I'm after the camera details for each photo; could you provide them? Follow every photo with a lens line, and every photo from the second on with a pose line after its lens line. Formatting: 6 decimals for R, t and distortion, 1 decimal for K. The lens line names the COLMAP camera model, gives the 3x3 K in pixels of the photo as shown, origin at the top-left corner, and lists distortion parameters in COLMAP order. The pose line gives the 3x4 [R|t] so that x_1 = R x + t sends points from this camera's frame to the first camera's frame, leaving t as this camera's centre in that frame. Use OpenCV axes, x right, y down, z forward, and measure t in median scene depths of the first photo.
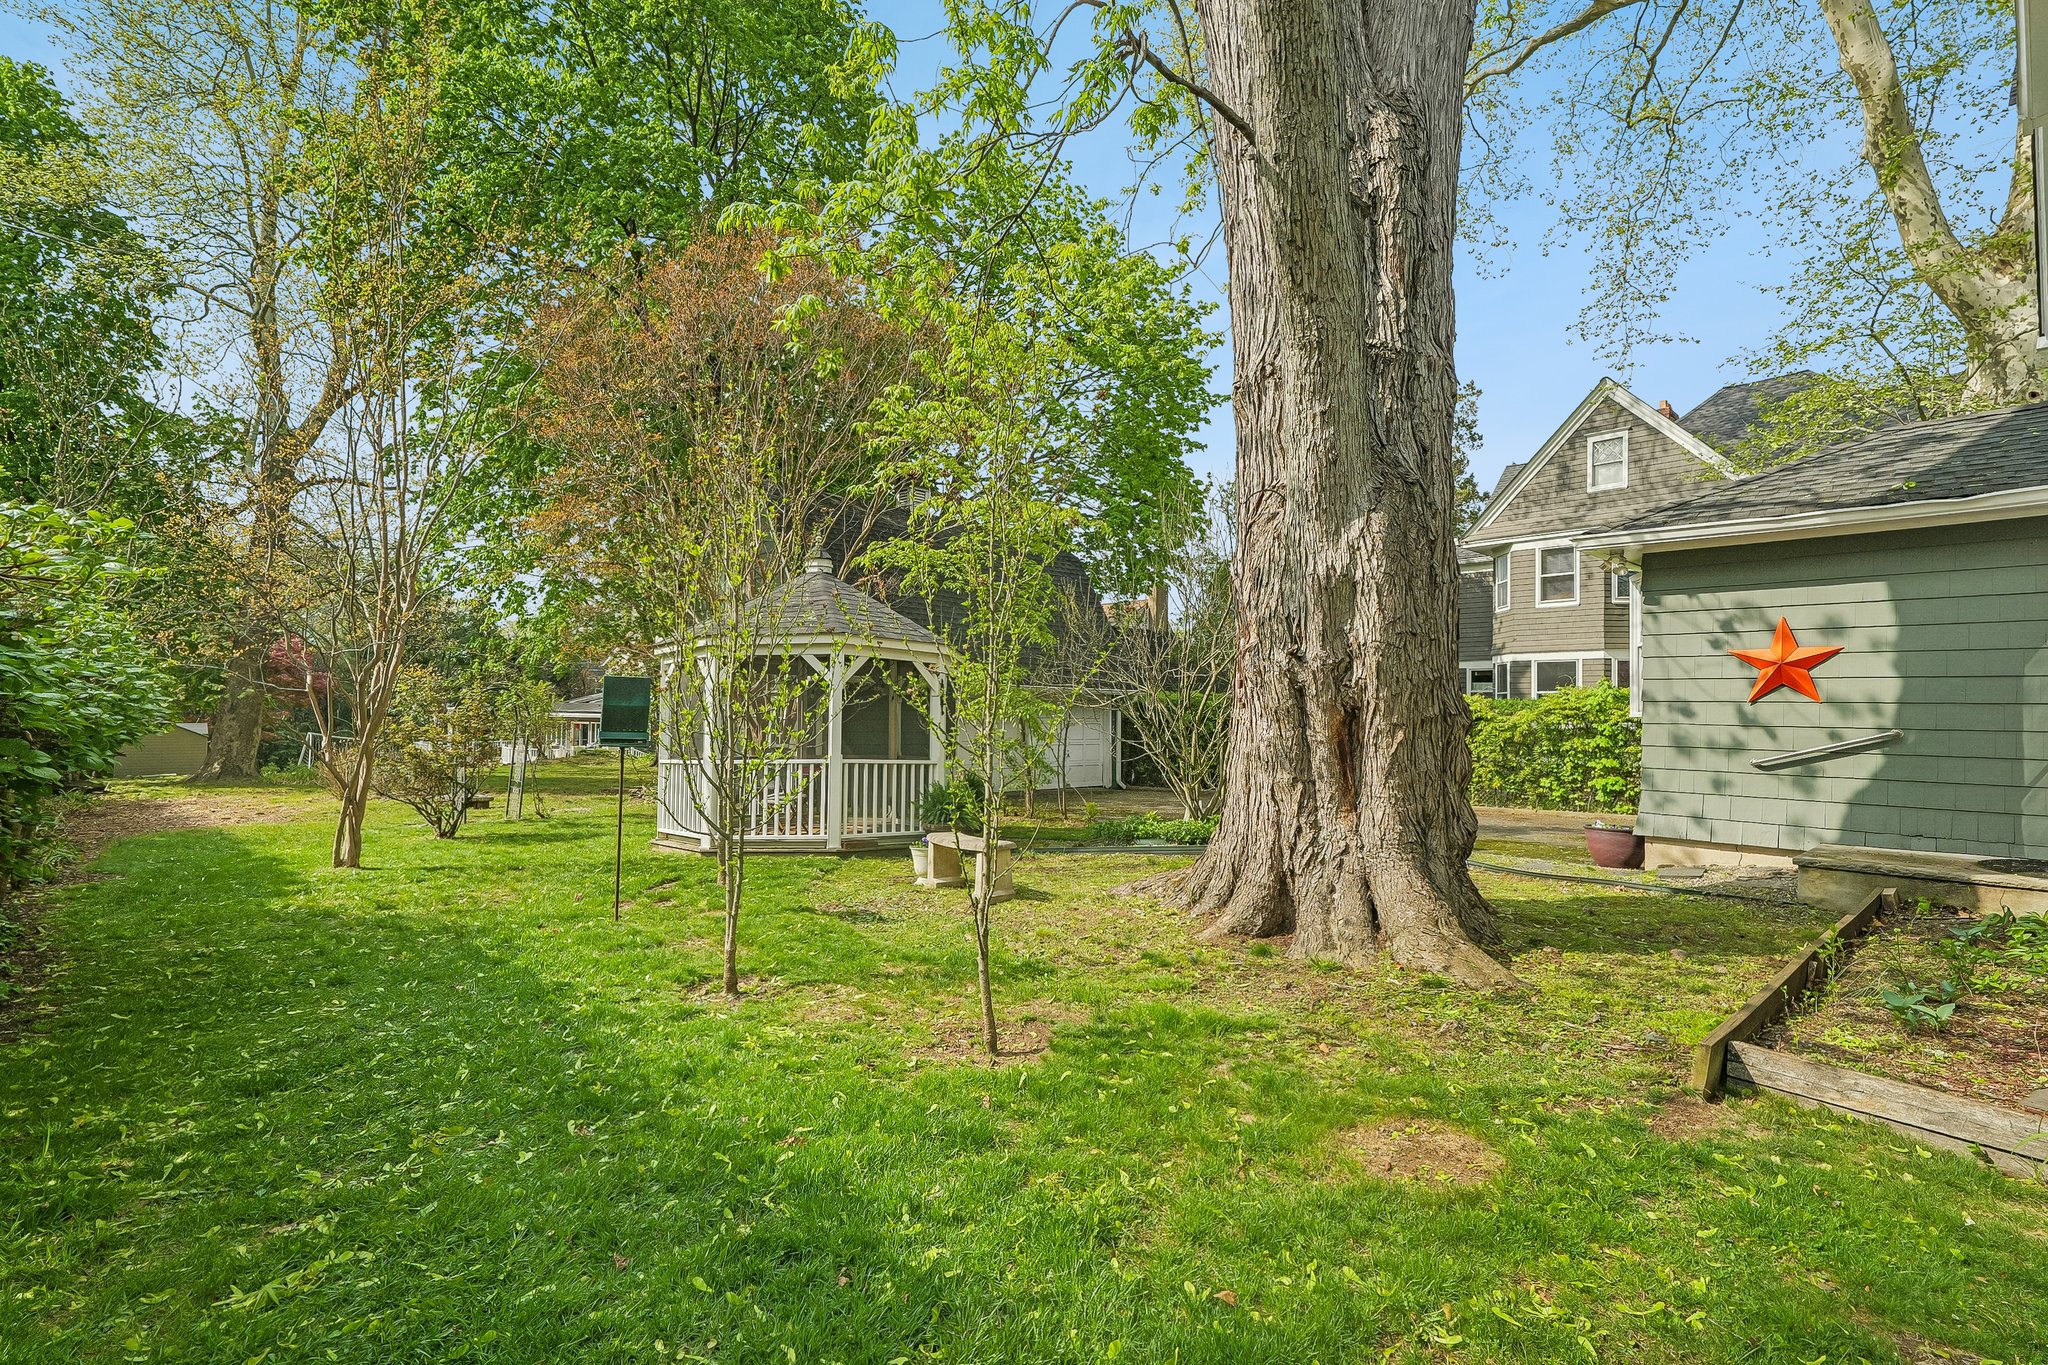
lens RADIAL K [[941.8, 0, 1024.0], [0, 941.8, 682.5], [0, 0, 1]] dist [-0.000225, -0.000048]
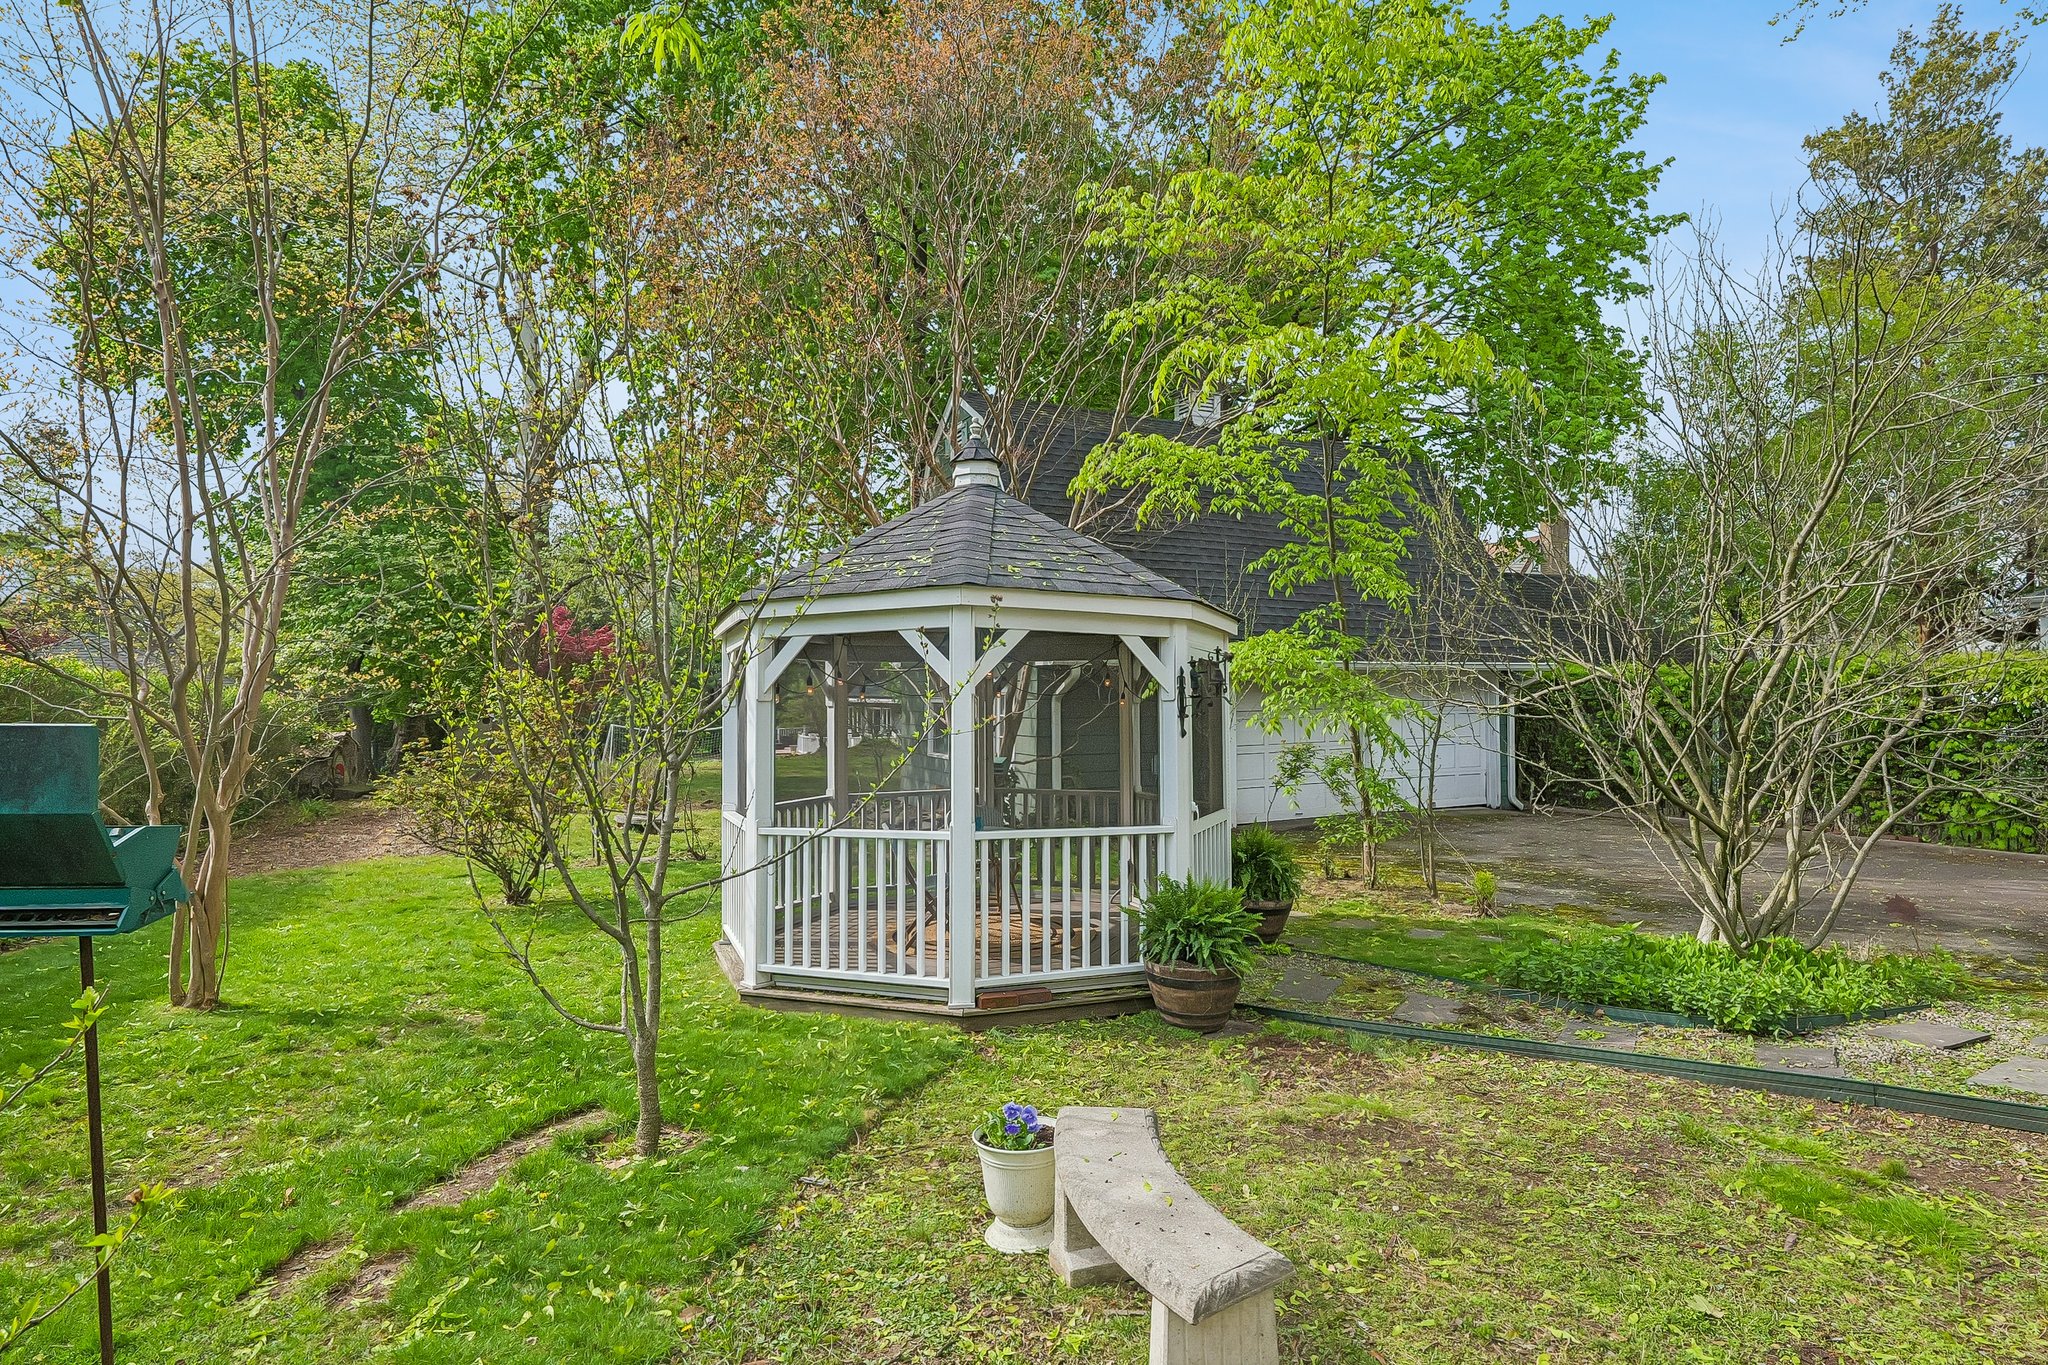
lens RADIAL K [[1006.8, 0, 1024.0], [0, 1006.8, 682.5], [0, 0, 1]] dist [0.037921, 0.000117]
pose [[0.947975, -0.018994, -0.317778, 0.003389], [0.027862, 0.999338, 0.023385, -0.007201], [0.317123, -0.031022, 0.947877, 0.297278]]
